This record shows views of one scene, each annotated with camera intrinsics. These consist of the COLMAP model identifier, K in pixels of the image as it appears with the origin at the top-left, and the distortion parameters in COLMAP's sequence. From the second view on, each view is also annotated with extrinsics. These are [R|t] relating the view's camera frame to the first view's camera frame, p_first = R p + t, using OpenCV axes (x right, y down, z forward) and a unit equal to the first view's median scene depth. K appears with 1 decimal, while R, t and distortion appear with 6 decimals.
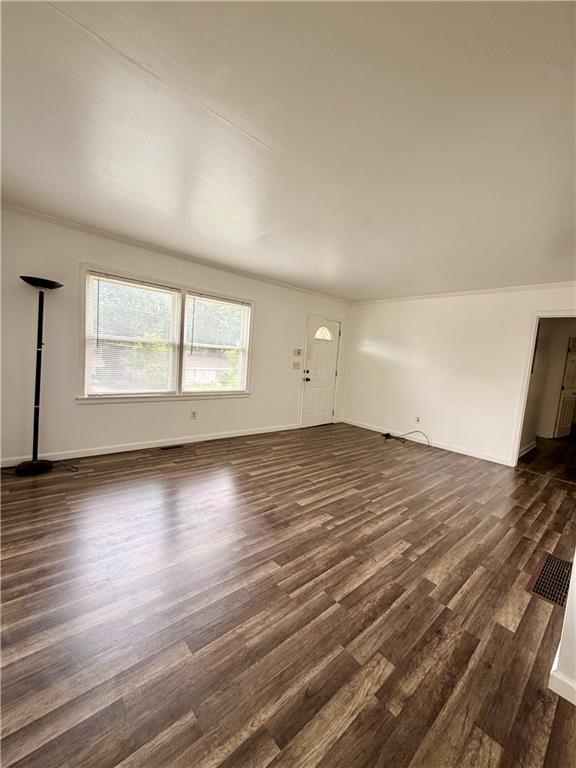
lens RADIAL K [[305.9, 0, 287.1], [0, 305.9, 382.4], [0, 0, 1]] dist [-0.000565, -0.000177]
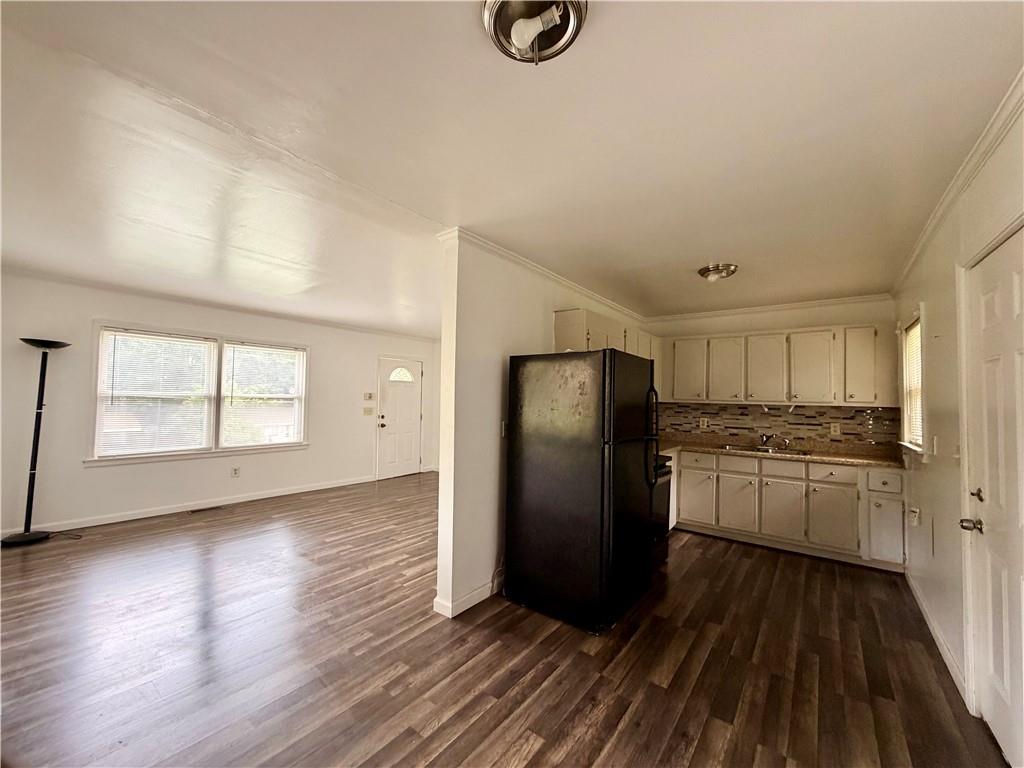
lens RADIAL K [[407.9, 0, 508.1], [0, 407.9, 385.6], [0, 0, 1]] dist [-0.000565, -0.000177]
pose [[0.979902, -0.050080, 0.193093, 0.306426], [0.071509, 0.991828, -0.105654, 0.042470], [-0.186224, 0.117338, 0.975476, -0.418511]]
